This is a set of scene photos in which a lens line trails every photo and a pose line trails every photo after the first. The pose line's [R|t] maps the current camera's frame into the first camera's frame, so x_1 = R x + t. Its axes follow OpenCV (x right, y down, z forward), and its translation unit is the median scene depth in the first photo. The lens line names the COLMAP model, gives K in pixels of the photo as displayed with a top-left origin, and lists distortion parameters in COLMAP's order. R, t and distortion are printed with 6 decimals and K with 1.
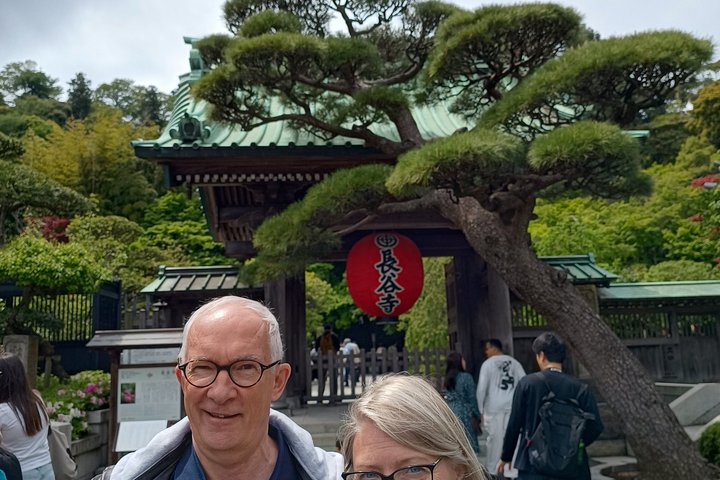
lens RADIAL K [[698.3, 0, 381.5], [0, 698.3, 242.4], [0, 0, 1]] dist [0.053401, -0.009720]
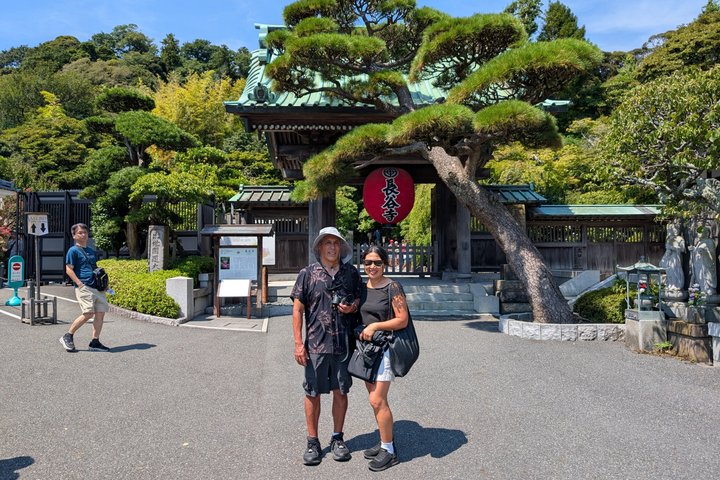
lens RADIAL K [[516.5, 0, 360.0], [0, 516.5, 240.0], [0, 0, 1]] dist [0.058551, -0.001742]
pose [[0.997613, 0.034544, -0.059789, 0.016214], [-0.026196, 0.990478, 0.135158, -0.006358], [0.063889, -0.133270, 0.989018, -0.129266]]
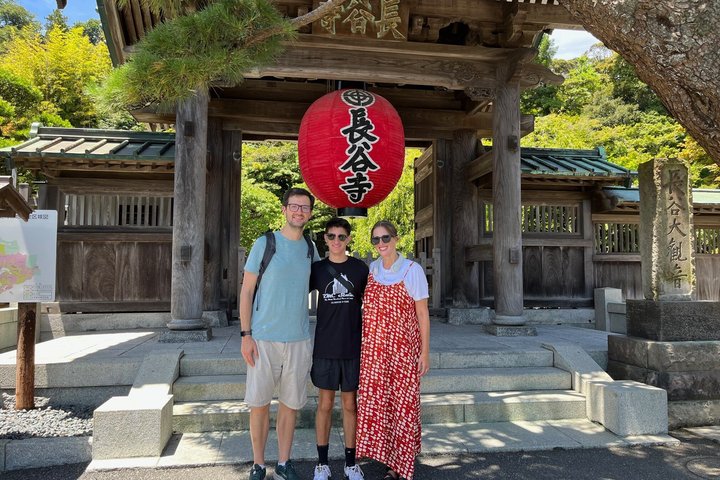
lens RADIAL K [[516.5, 0, 360.0], [0, 516.5, 240.0], [0, 0, 1]] dist [0.058551, -0.001742]
pose [[0.994687, 0.045000, 0.092591, -0.036716], [-0.054425, 0.993302, 0.101927, 0.097260], [-0.087384, -0.106424, 0.990474, 0.533498]]
